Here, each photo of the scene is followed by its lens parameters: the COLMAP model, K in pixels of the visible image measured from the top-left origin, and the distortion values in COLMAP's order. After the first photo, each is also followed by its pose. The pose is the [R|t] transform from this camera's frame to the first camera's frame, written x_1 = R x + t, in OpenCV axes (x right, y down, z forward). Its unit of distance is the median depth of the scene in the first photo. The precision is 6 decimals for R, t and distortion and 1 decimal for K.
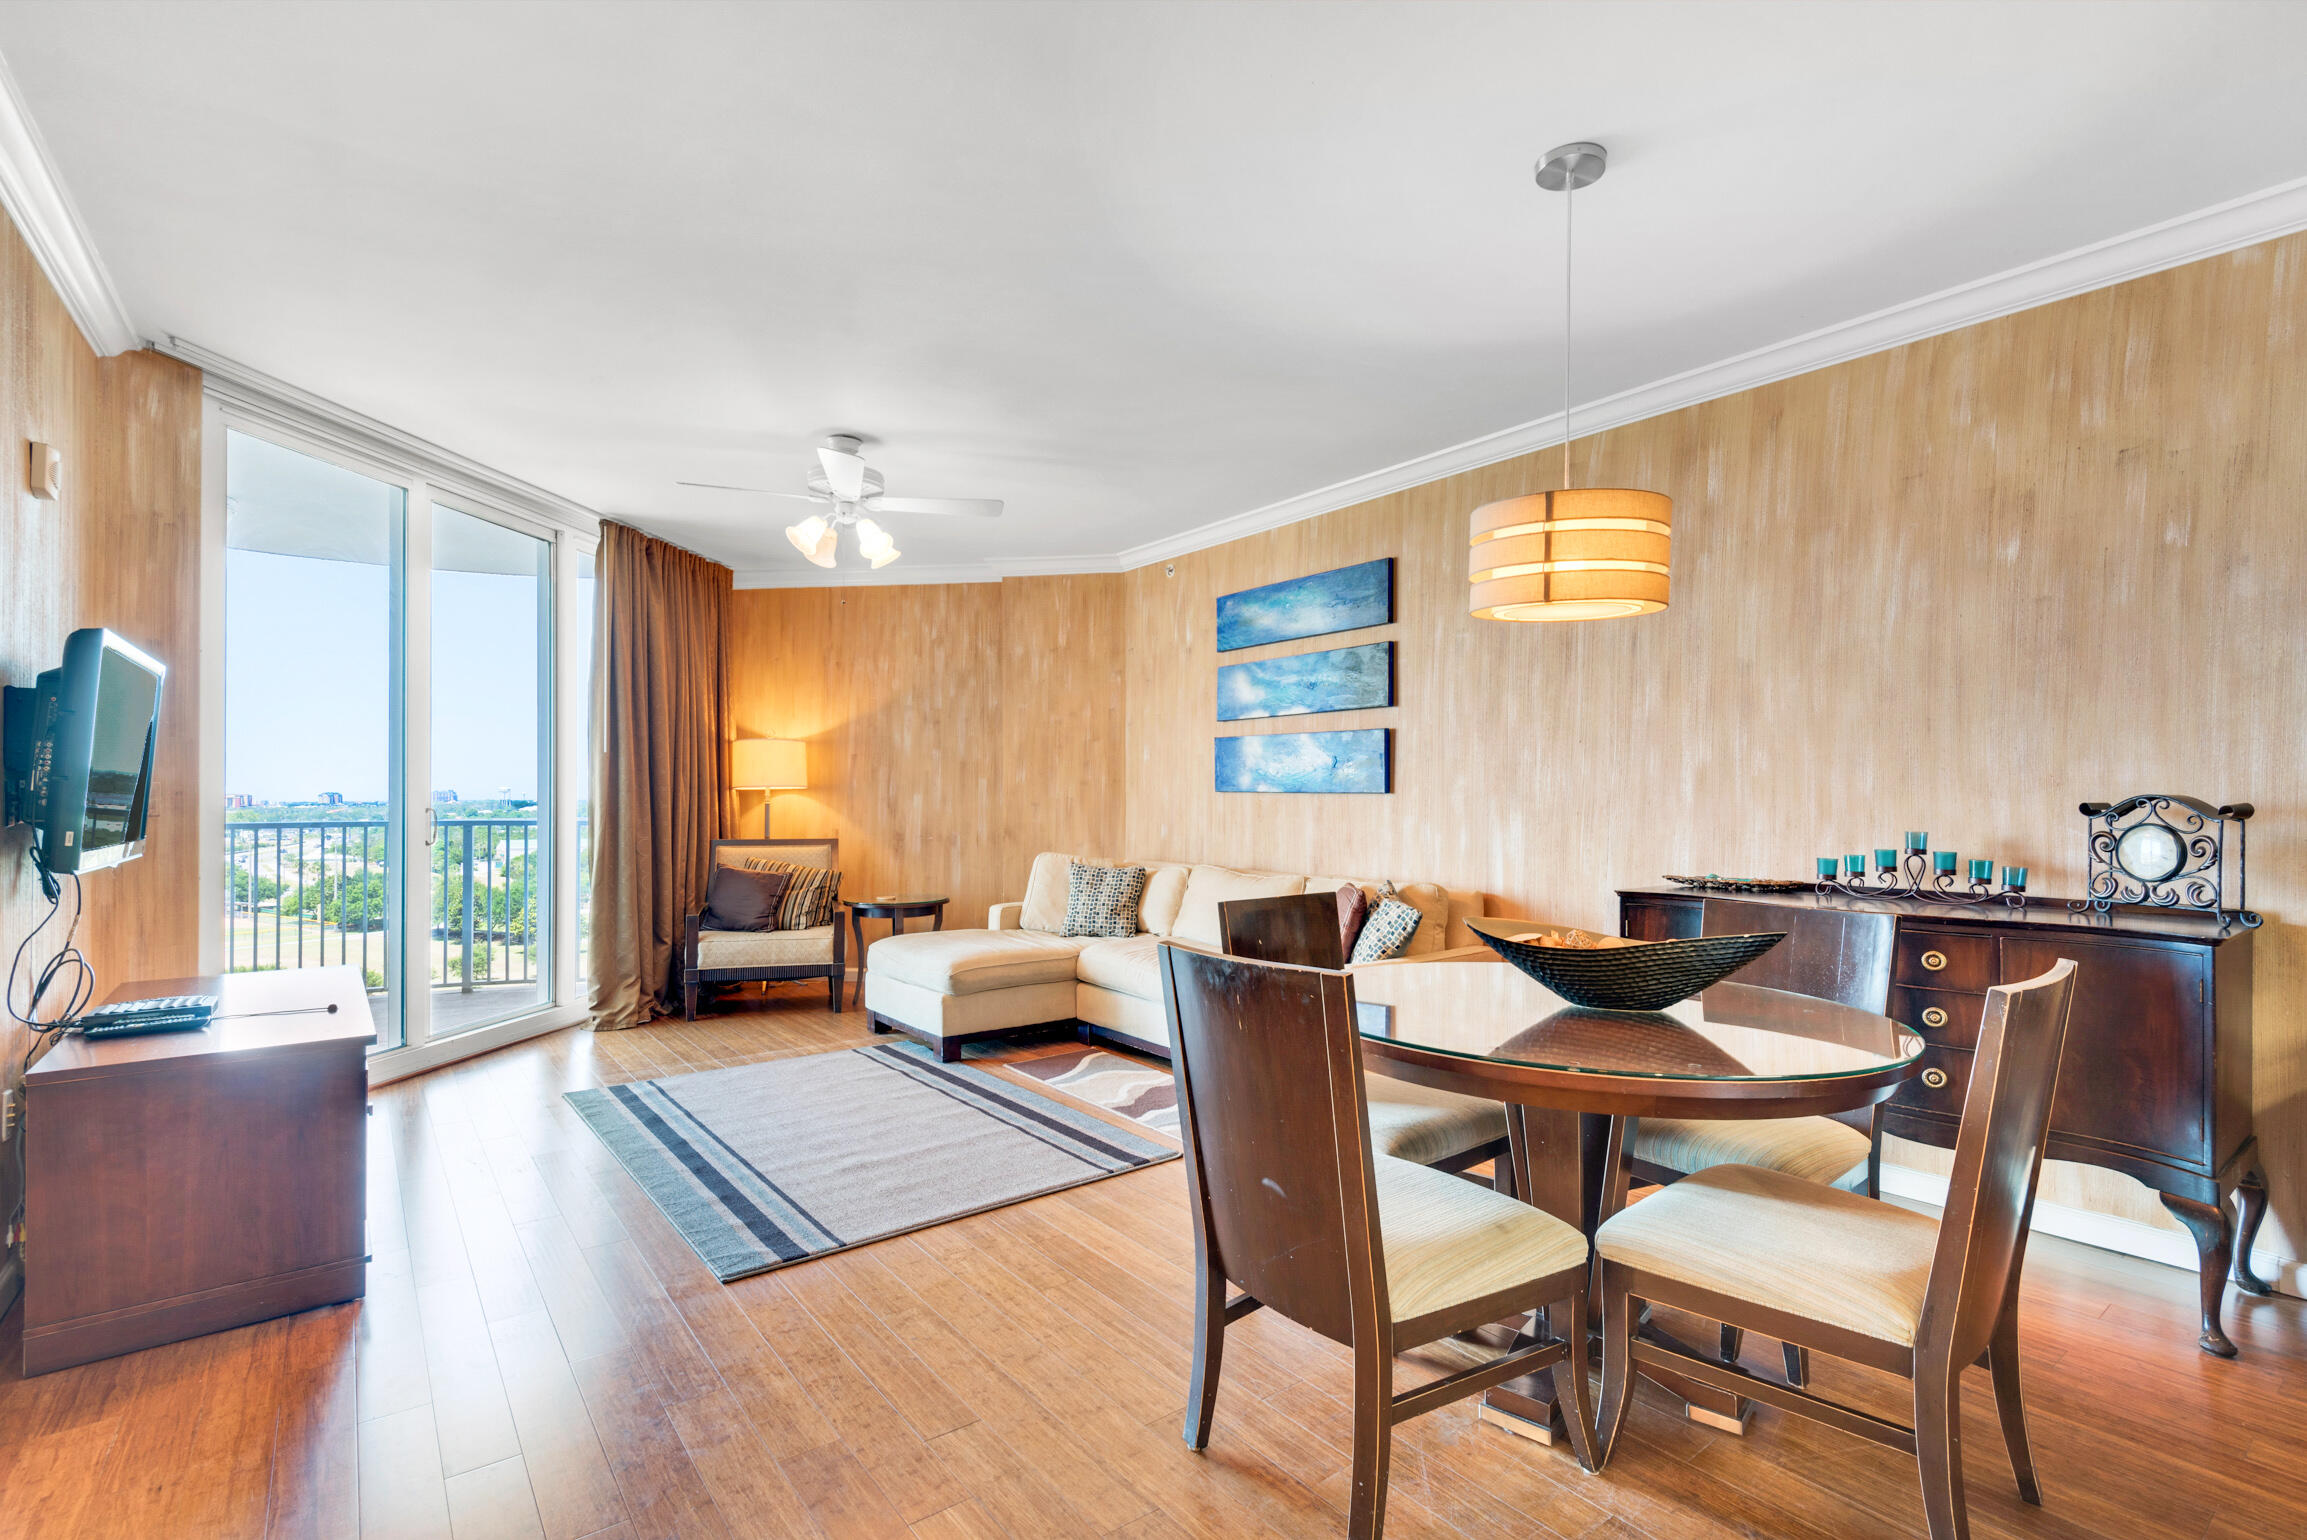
lens RADIAL K [[1025.8, 0, 1220.1], [0, 1025.8, 800.1], [0, 0, 1]] dist [0.019259, 0.000013]
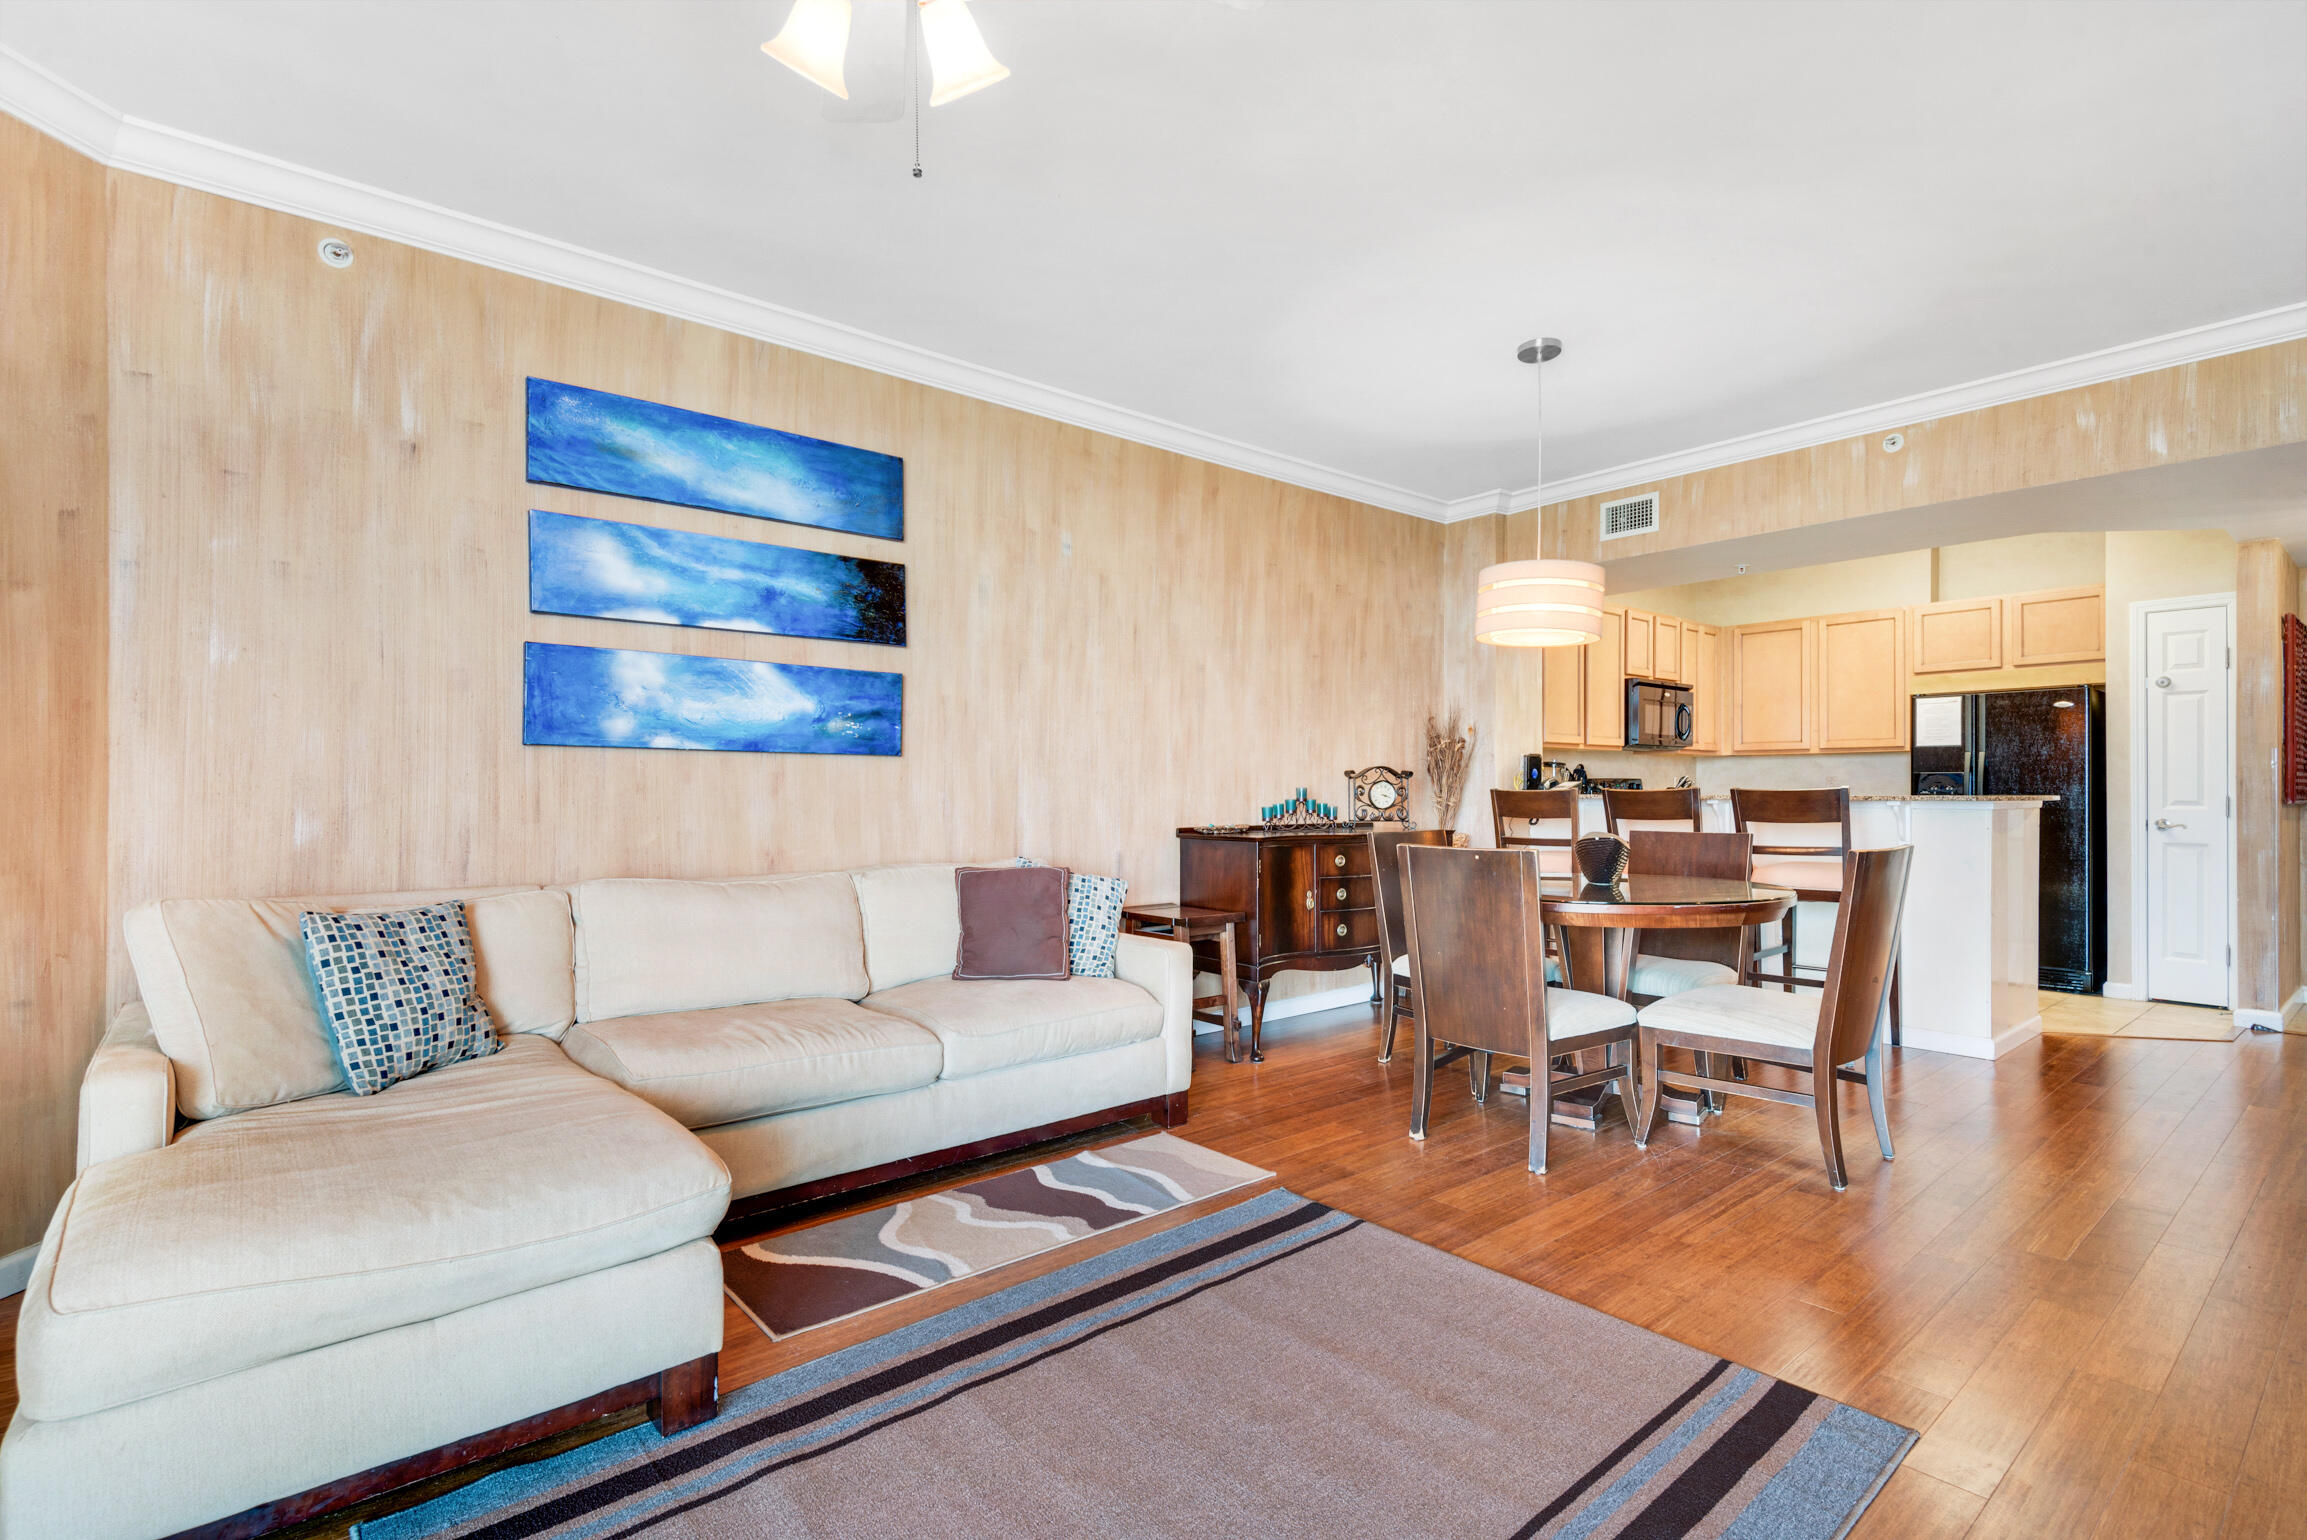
lens RADIAL K [[1042.5, 0, 1151.1], [0, 1042.5, 787.0], [0, 0, 1]] dist [0.012101, -0.008330]
pose [[0.020968, -0.004528, 0.999770, -0.551498], [0.001611, 0.999989, 0.004495, 0.012292], [-0.999779, 0.001517, 0.020975, 0.687327]]
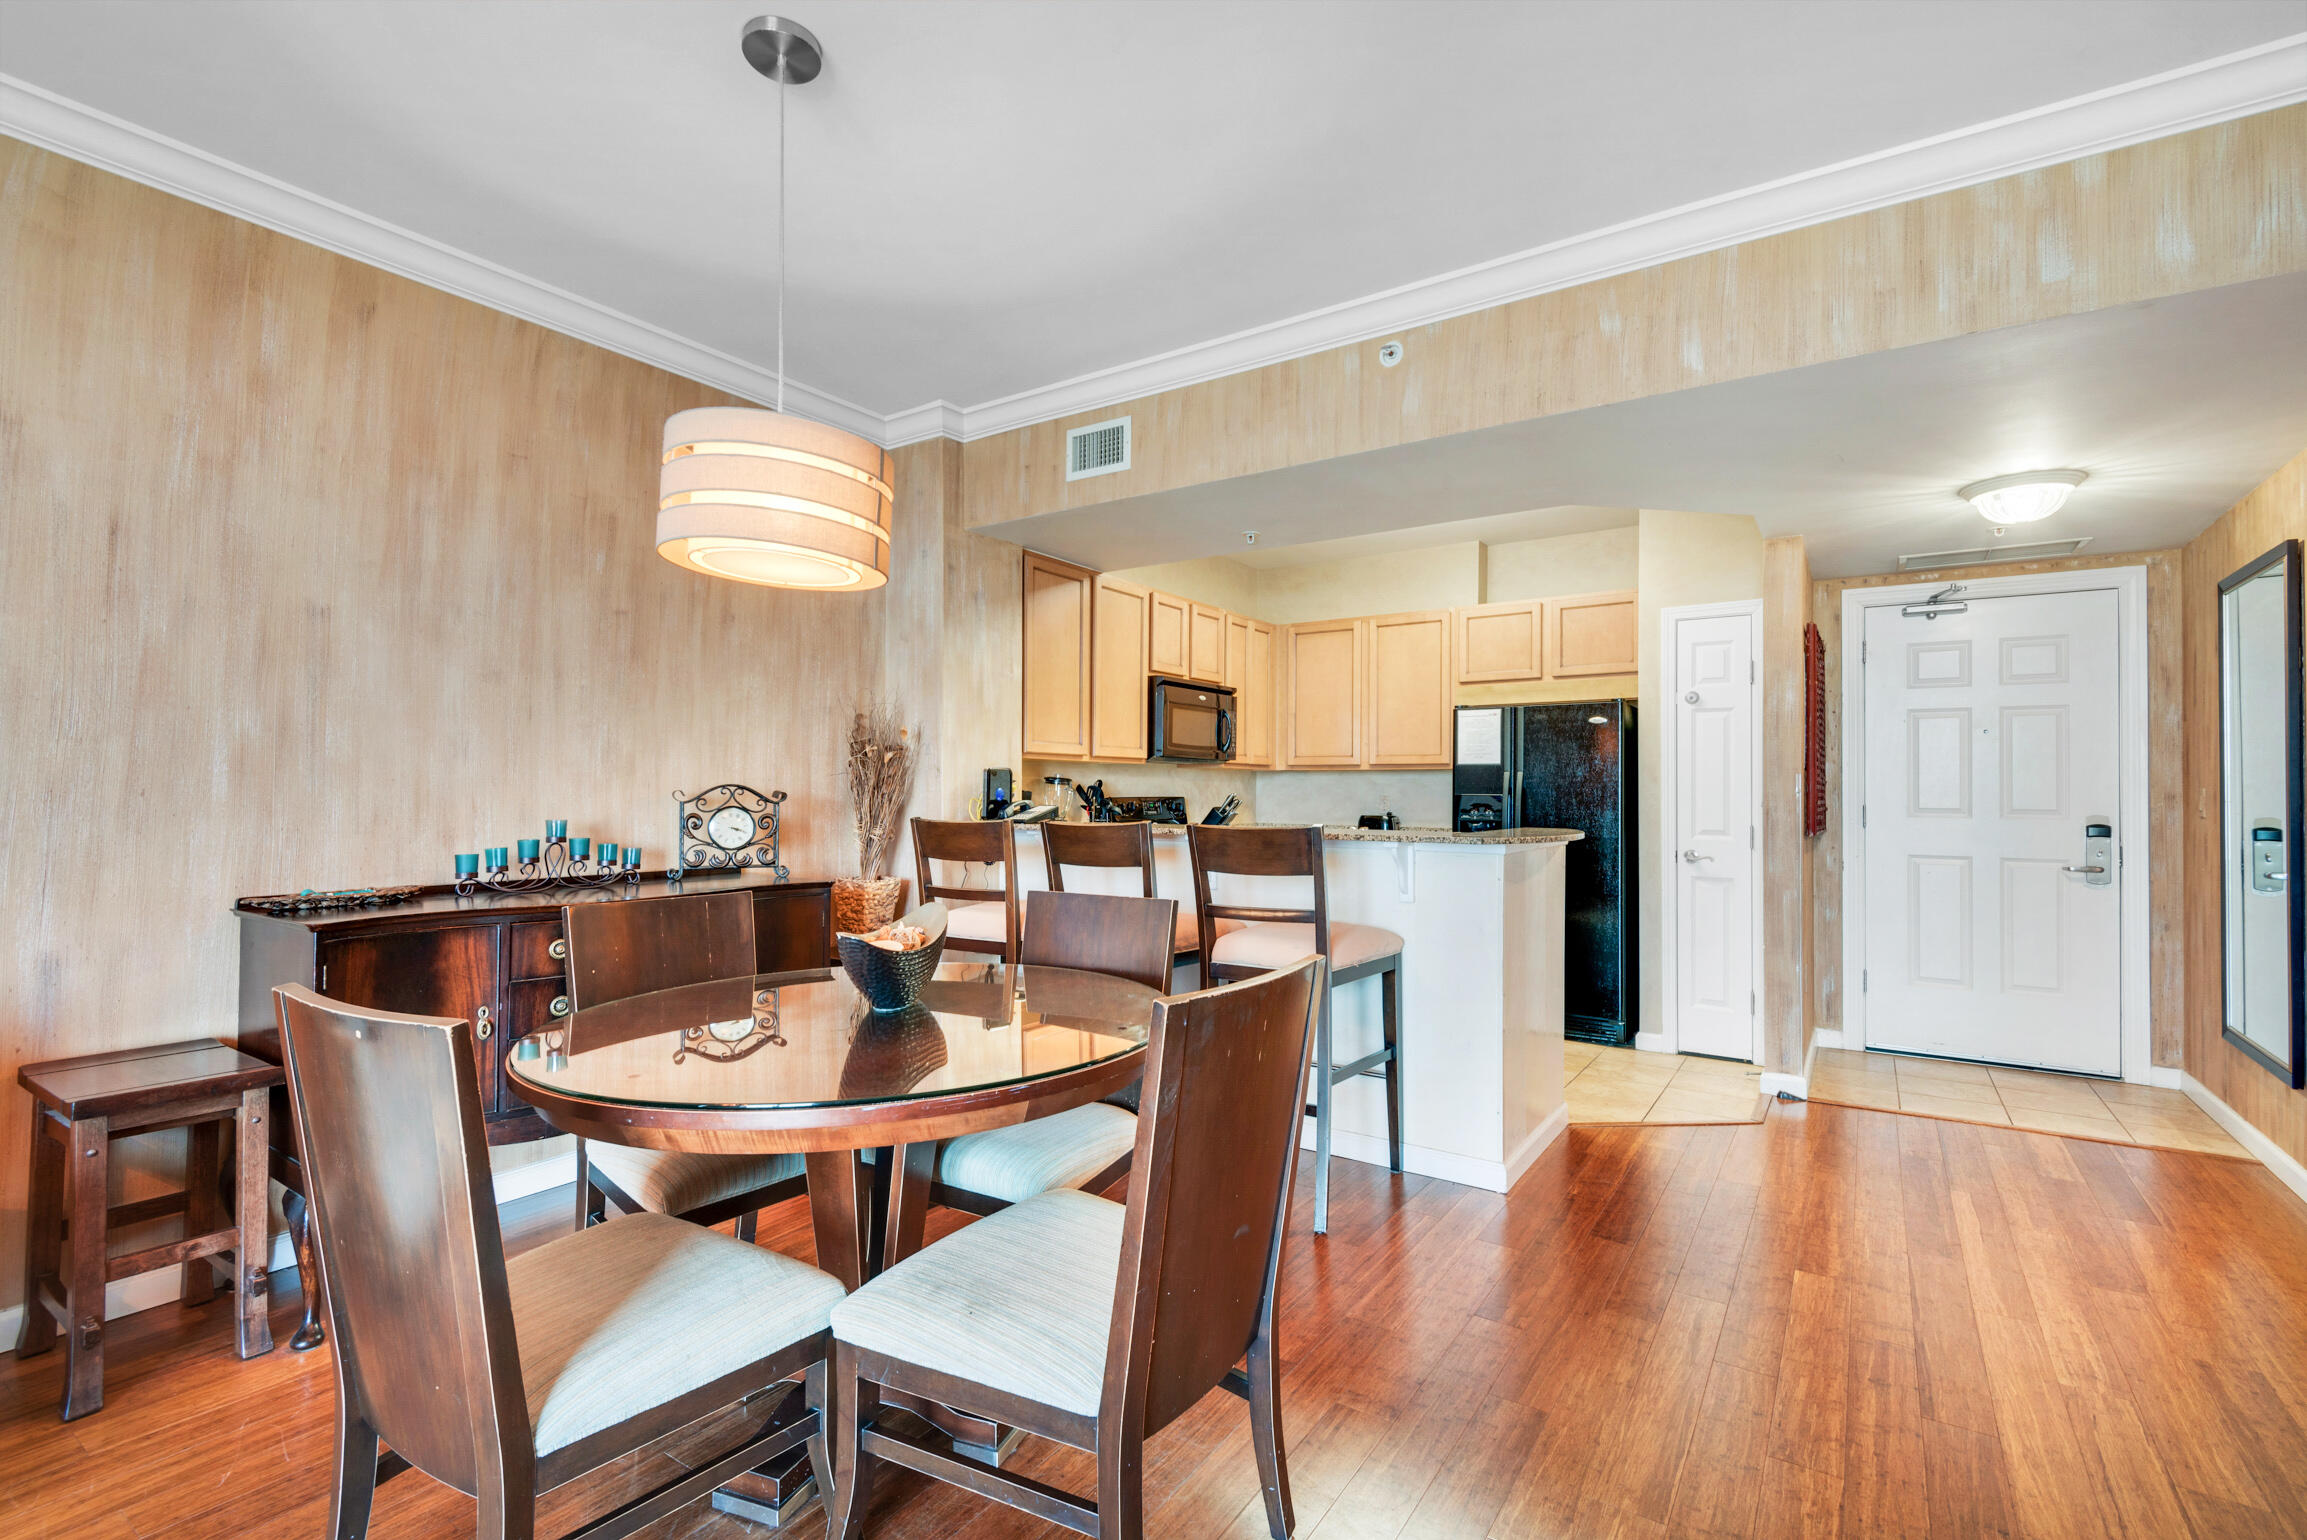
lens RADIAL K [[1023.0, 0, 1120.9], [0, 1023.0, 779.8], [0, 0, 1]] dist [0.030790, -0.019945]
pose [[-0.243466, 0.004680, 0.969898, -0.244925], [-0.007150, 0.999953, -0.006620, -0.003198], [-0.969883, -0.008546, -0.243421, 0.408859]]
